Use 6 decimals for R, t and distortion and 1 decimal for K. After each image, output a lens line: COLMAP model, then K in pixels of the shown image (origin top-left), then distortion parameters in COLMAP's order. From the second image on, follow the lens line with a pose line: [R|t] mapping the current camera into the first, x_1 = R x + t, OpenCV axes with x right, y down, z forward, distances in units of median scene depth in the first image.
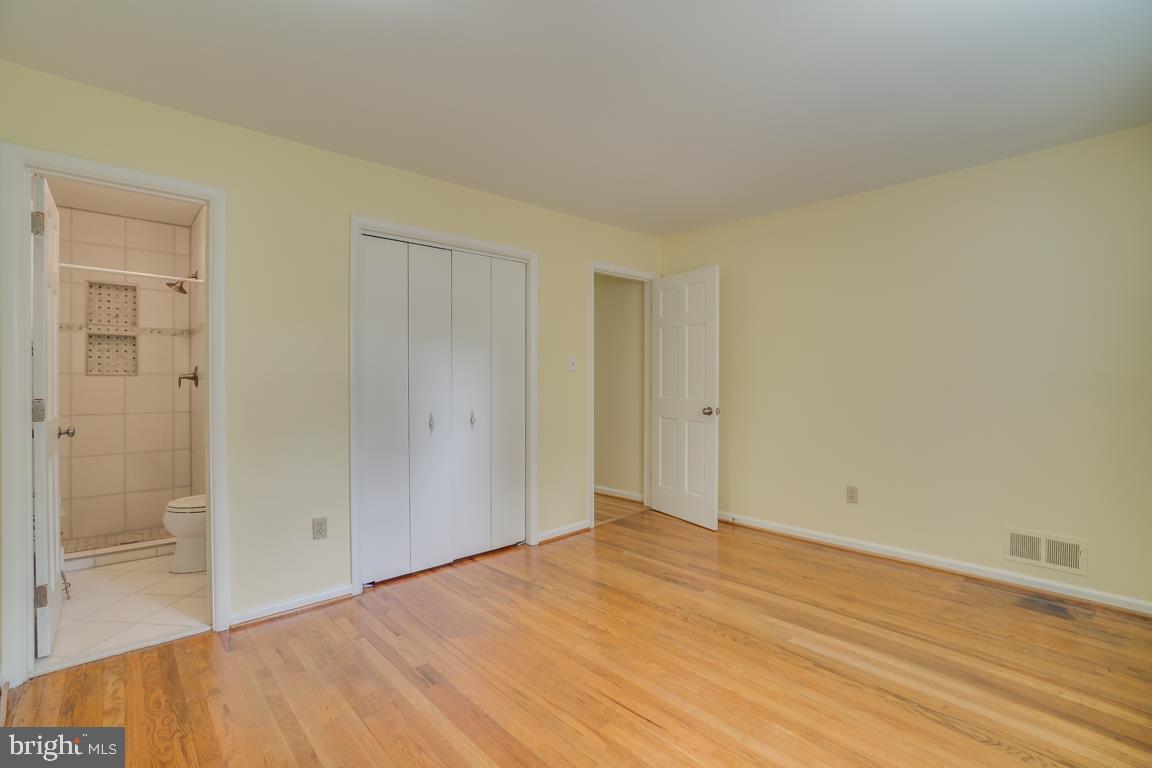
lens RADIAL K [[506.2, 0, 576.2], [0, 506.2, 376.3], [0, 0, 1]] dist [-0.061750, 0.021739]
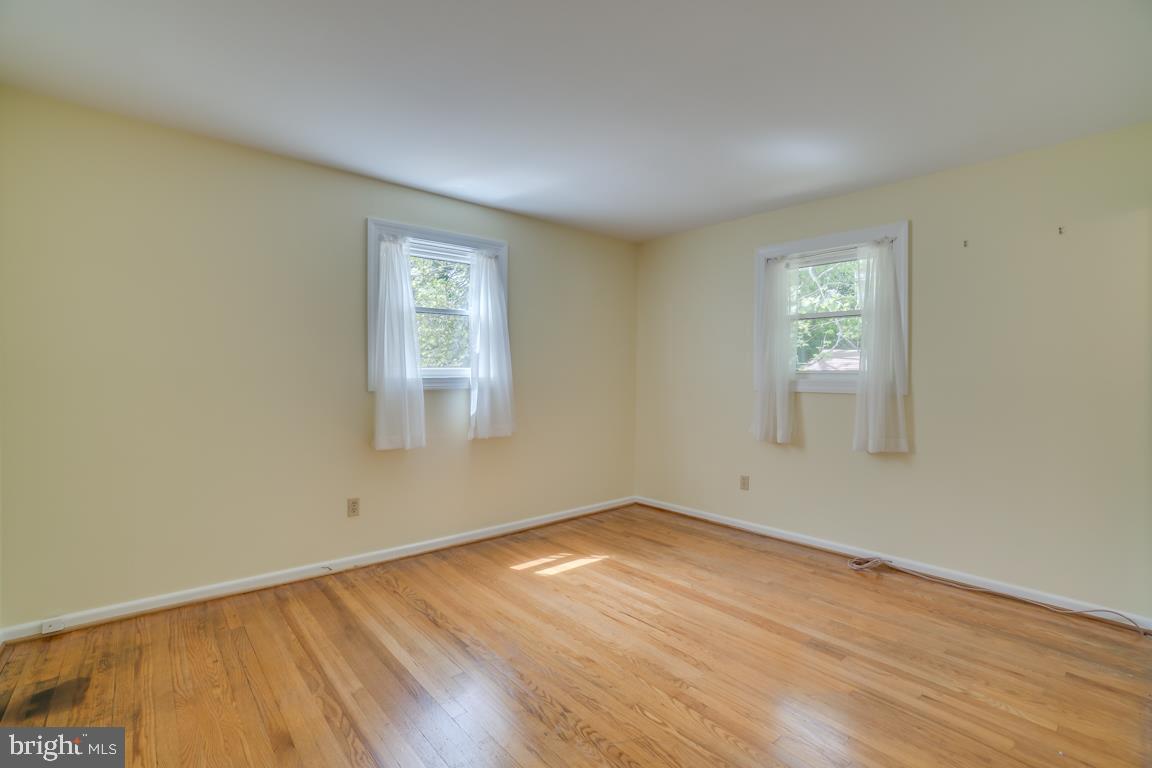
lens RADIAL K [[521.3, 0, 570.1], [0, 521.3, 382.8], [0, 0, 1]] dist [-0.065619, 0.024753]
pose [[-0.999432, -0.006165, 0.033141, 0.179194], [-0.005519, 0.999794, 0.019532, -0.005137], [-0.033255, 0.019338, -0.999260, 1.636369]]
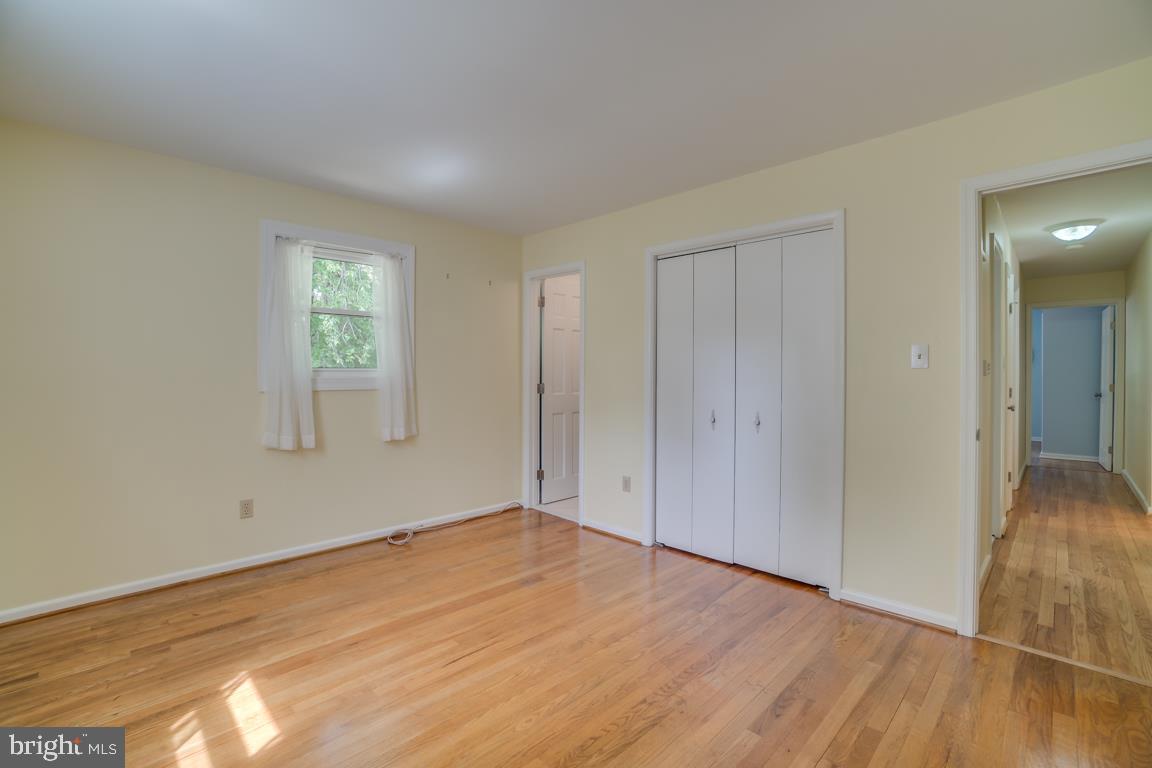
lens RADIAL K [[506.2, 0, 576.2], [0, 506.2, 376.3], [0, 0, 1]] dist [-0.061750, 0.021739]
pose [[0.045936, 0.008045, -0.998912, 0.895712], [-0.004738, 0.999958, 0.007835, -0.004841], [0.998933, 0.004373, 0.045972, 0.812697]]
